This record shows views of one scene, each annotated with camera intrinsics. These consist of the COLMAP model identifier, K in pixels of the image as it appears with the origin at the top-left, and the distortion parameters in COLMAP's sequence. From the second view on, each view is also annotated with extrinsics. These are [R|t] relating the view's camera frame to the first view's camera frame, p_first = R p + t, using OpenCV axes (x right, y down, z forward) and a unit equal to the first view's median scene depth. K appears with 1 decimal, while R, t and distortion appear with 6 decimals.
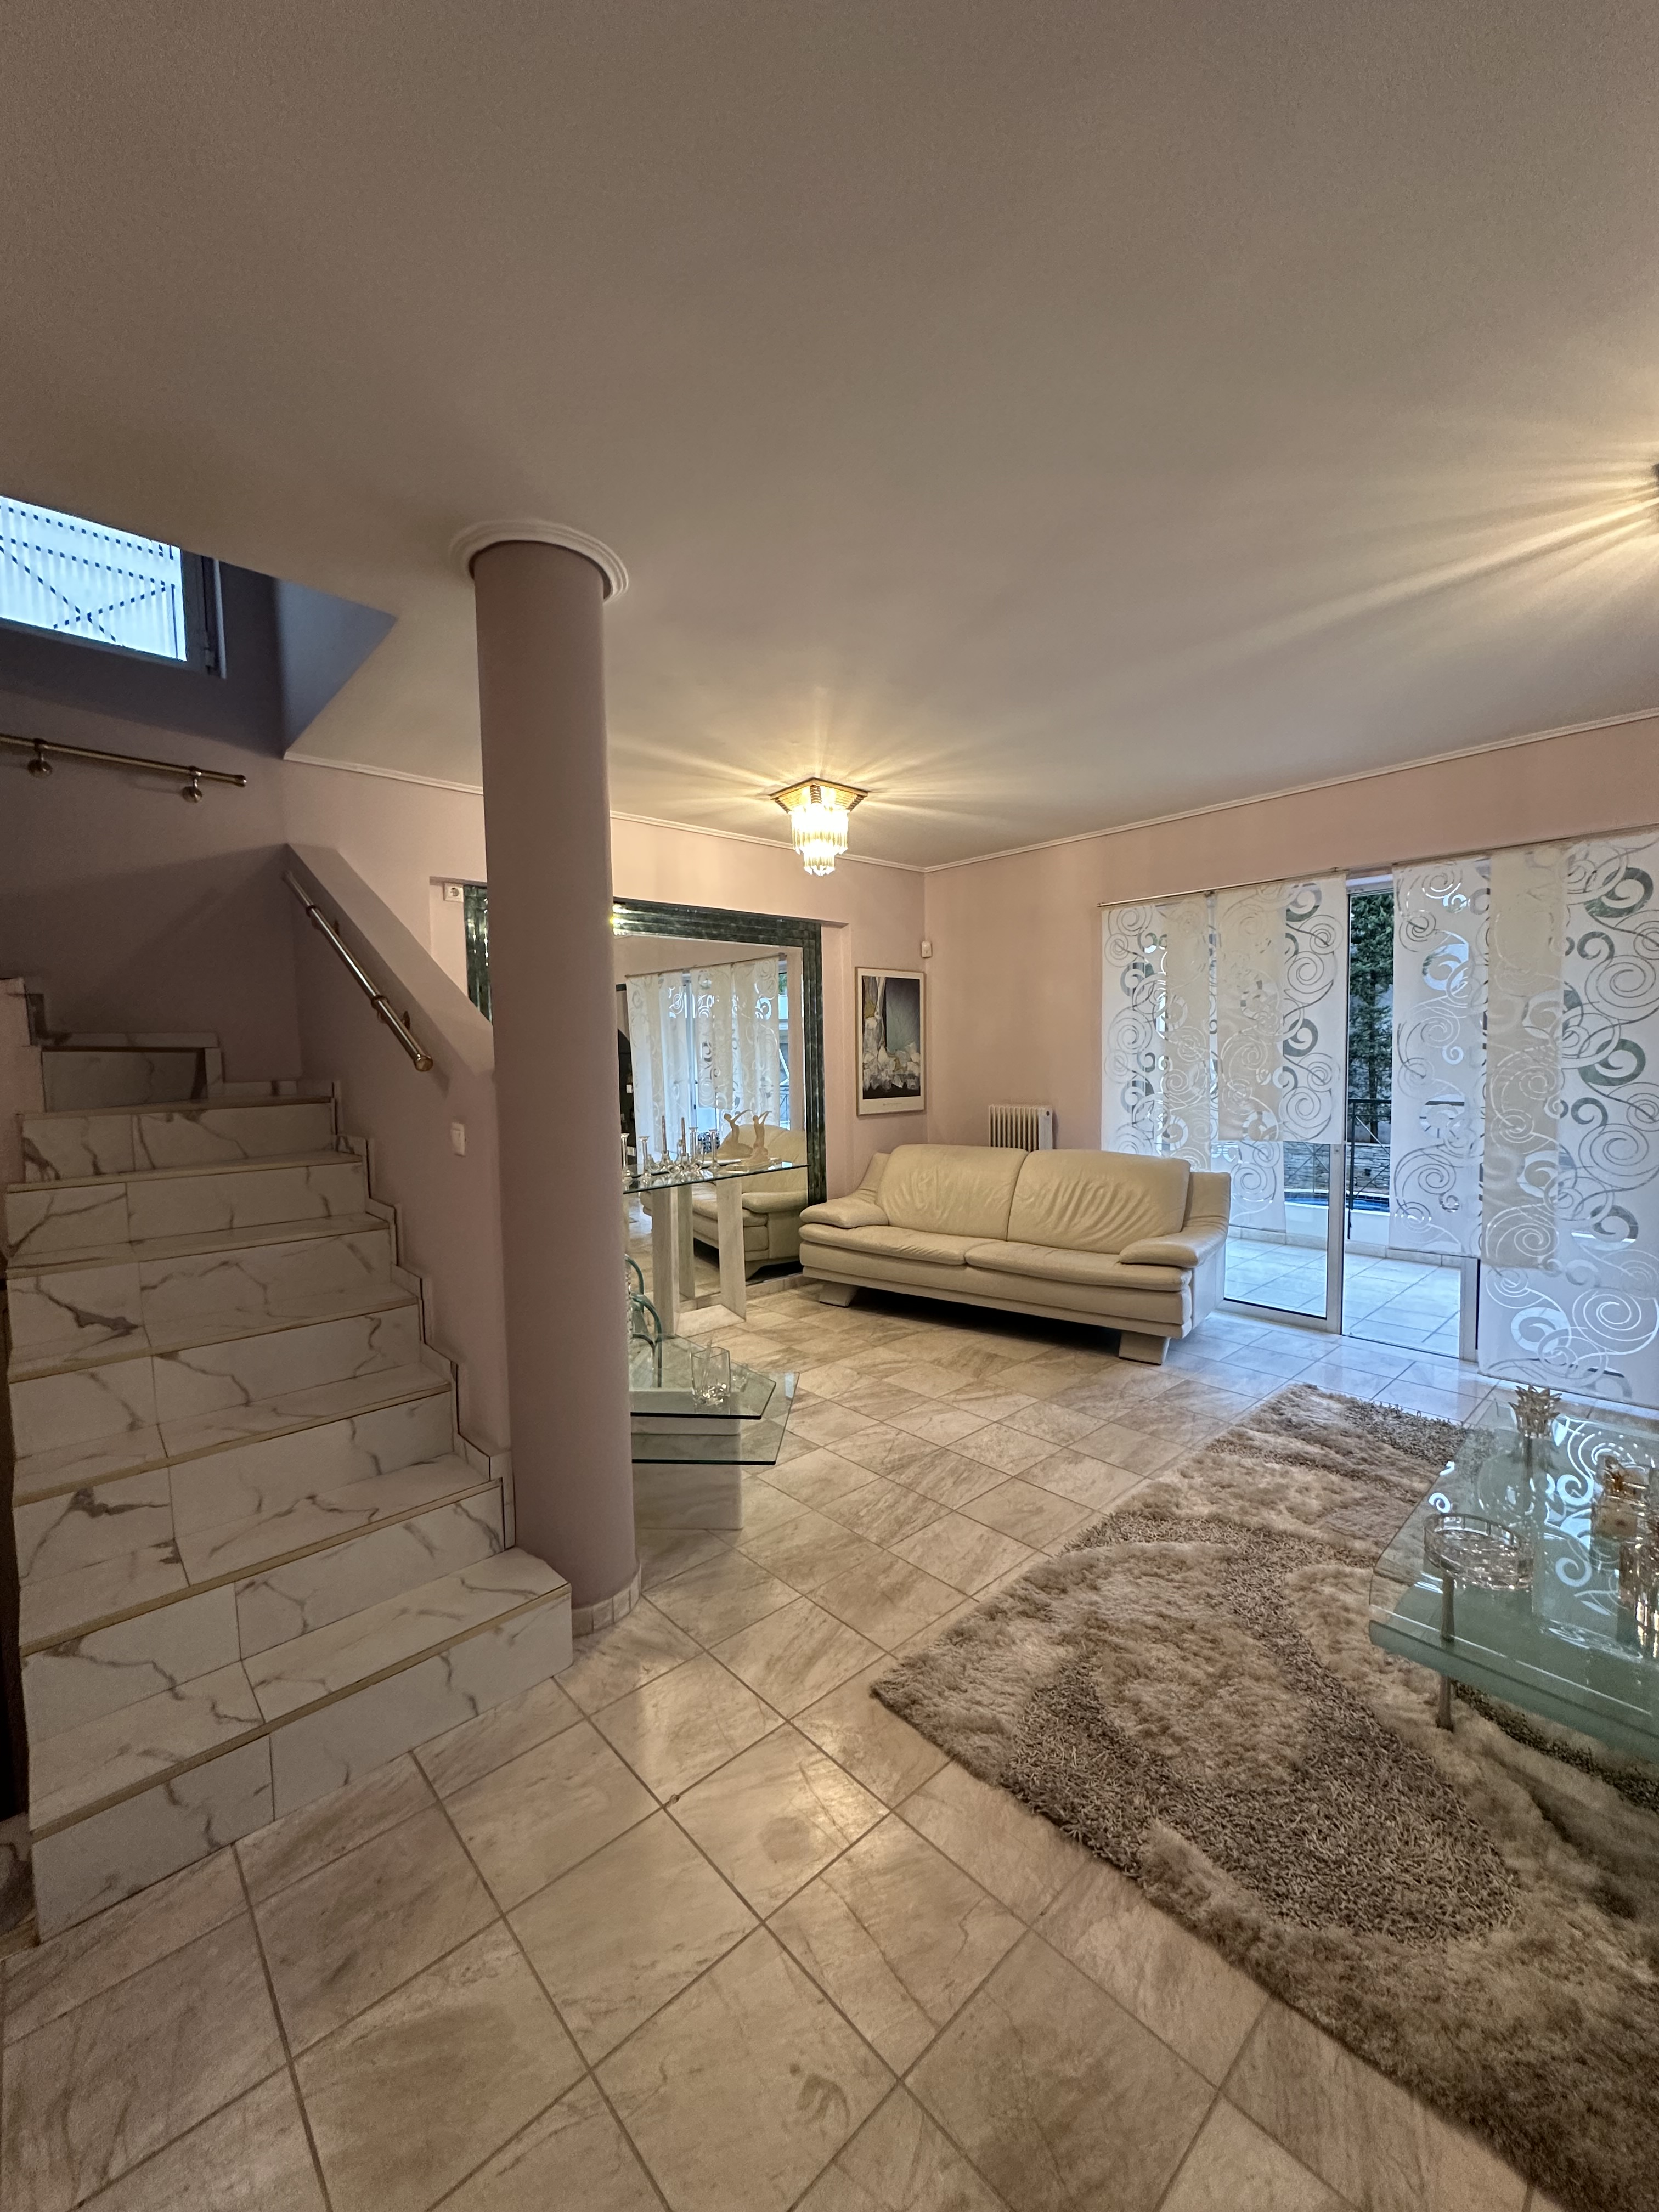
lens RADIAL K [[889.5, 0, 829.6], [0, 889.5, 1106.8], [0, 0, 1]] dist [-0.000108, -0.000003]
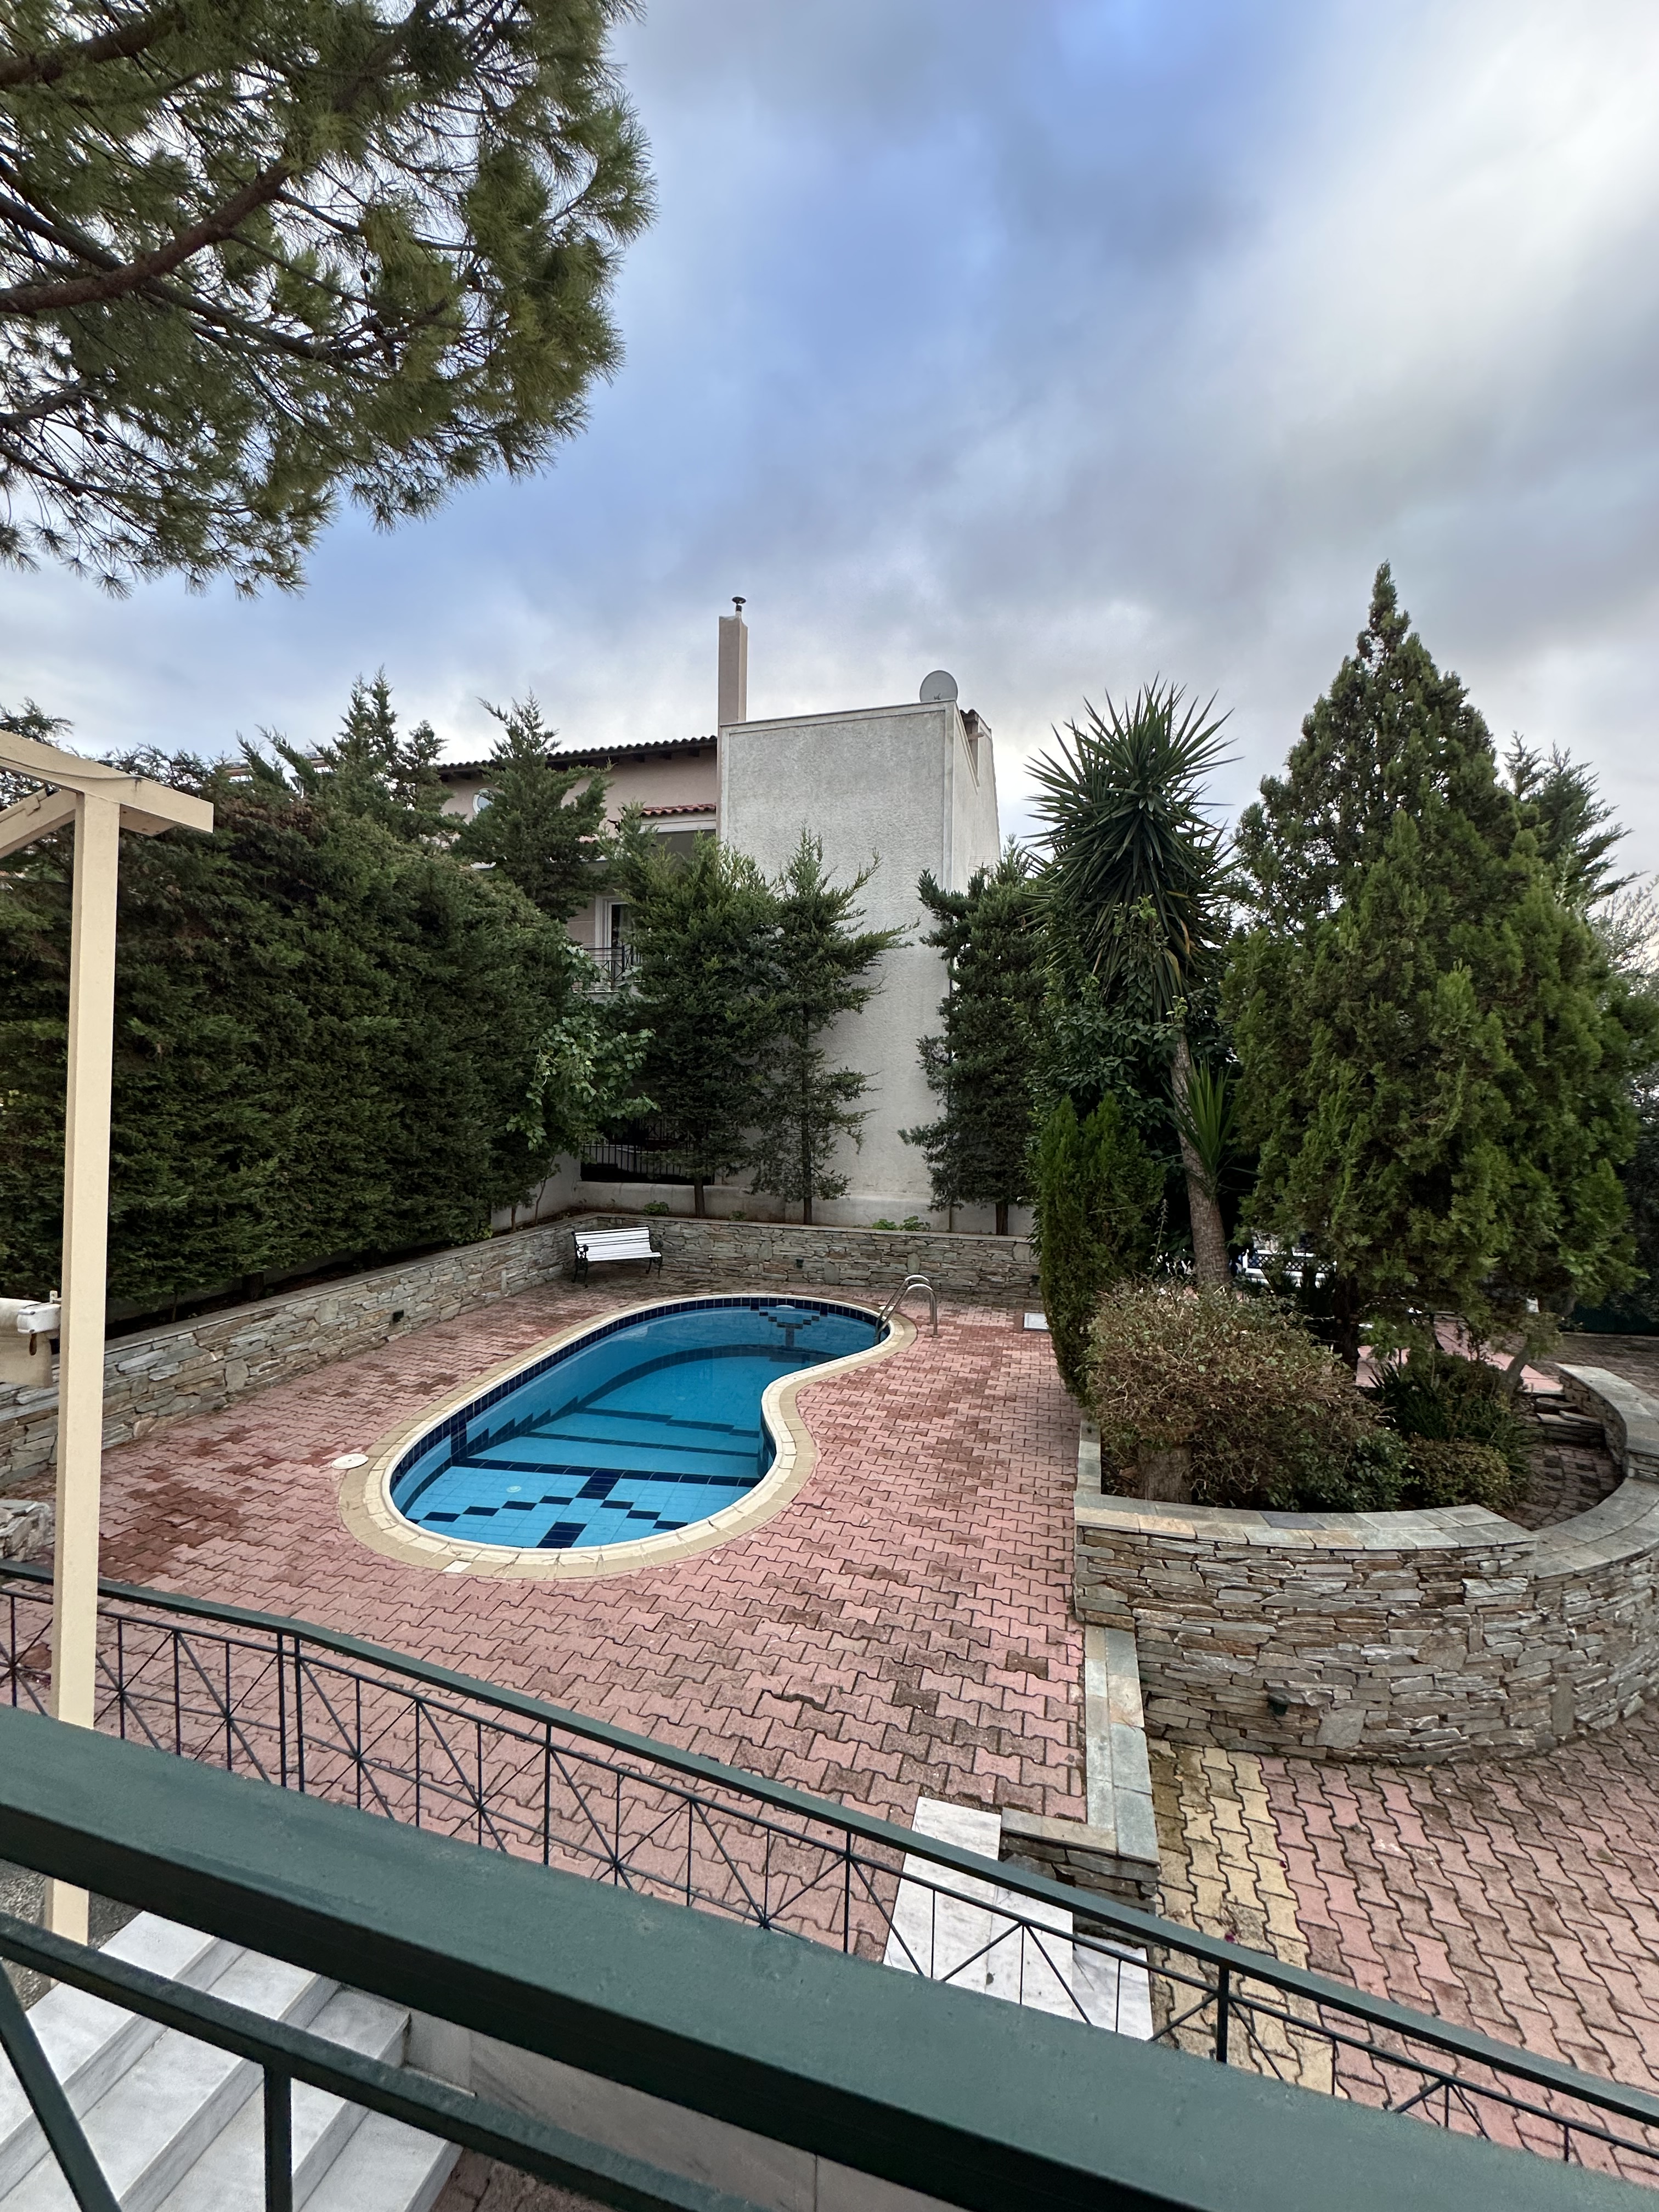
lens RADIAL K [[889.5, 0, 827.6], [0, 889.5, 1109.3], [0, 0, 1]] dist [-0.000108, -0.000003]
pose [[0.854412, 0.016016, 0.519349, 0.224785], [0.007212, 0.999063, -0.042676, -0.027022], [-0.519546, 0.040209, 0.853496, 0.328900]]
